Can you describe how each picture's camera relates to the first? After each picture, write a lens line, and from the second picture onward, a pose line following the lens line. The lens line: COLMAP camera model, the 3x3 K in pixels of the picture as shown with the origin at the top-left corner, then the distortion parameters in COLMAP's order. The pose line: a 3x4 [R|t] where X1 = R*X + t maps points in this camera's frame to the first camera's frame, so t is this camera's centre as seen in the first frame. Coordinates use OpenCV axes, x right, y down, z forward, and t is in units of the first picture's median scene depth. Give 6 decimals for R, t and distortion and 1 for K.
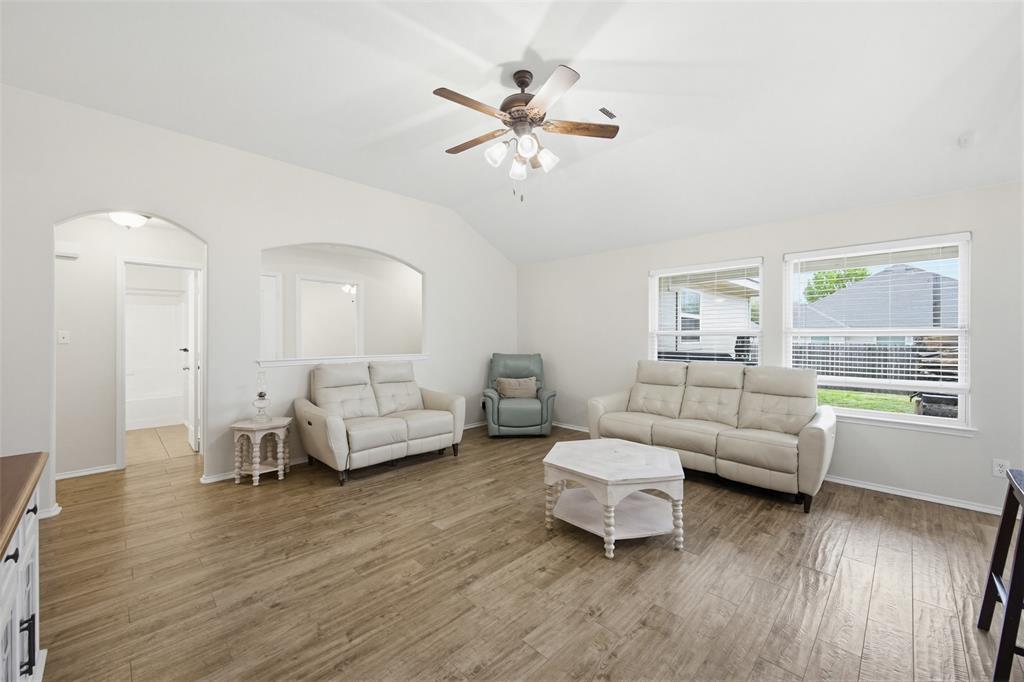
lens RADIAL K [[397.8, 0, 514.8], [0, 397.8, 335.1], [0, 0, 1]] dist [0.001809, 0.000035]
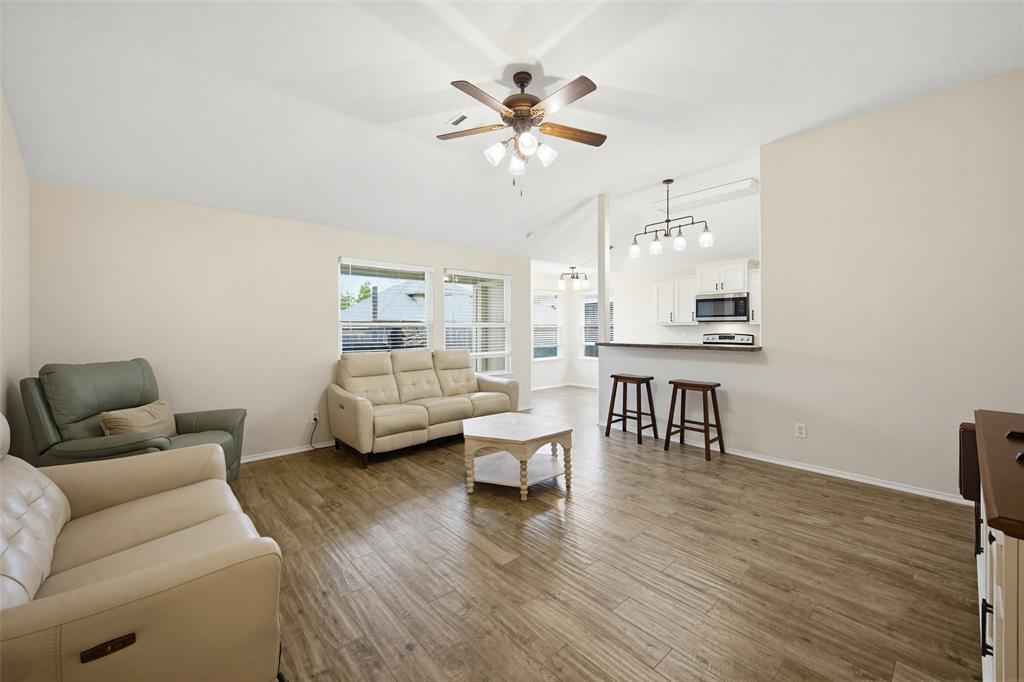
lens RADIAL K [[401.7, 0, 516.7], [0, 401.7, 326.5], [0, 0, 1]] dist [0.001730, 0.000219]
pose [[0.059467, 0.004658, 0.998219, -1.026004], [-0.000619, 0.999989, -0.004629, 0.008446], [-0.998230, -0.000343, 0.059469, 0.949935]]
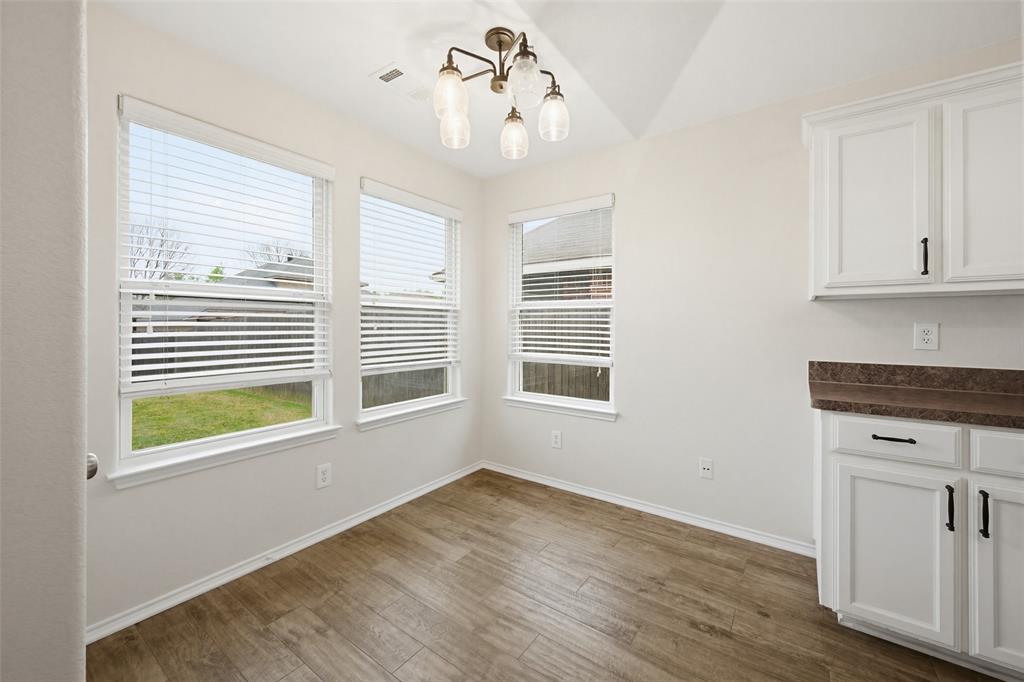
lens RADIAL K [[401.7, 0, 516.7], [0, 401.7, 326.5], [0, 0, 1]] dist [0.001730, 0.000219]
pose [[-0.164980, -0.000175, 0.986297, 1.132297], [-0.006766, 0.999977, -0.000954, 0.043360], [-0.986274, -0.006830, -0.164978, 0.803364]]
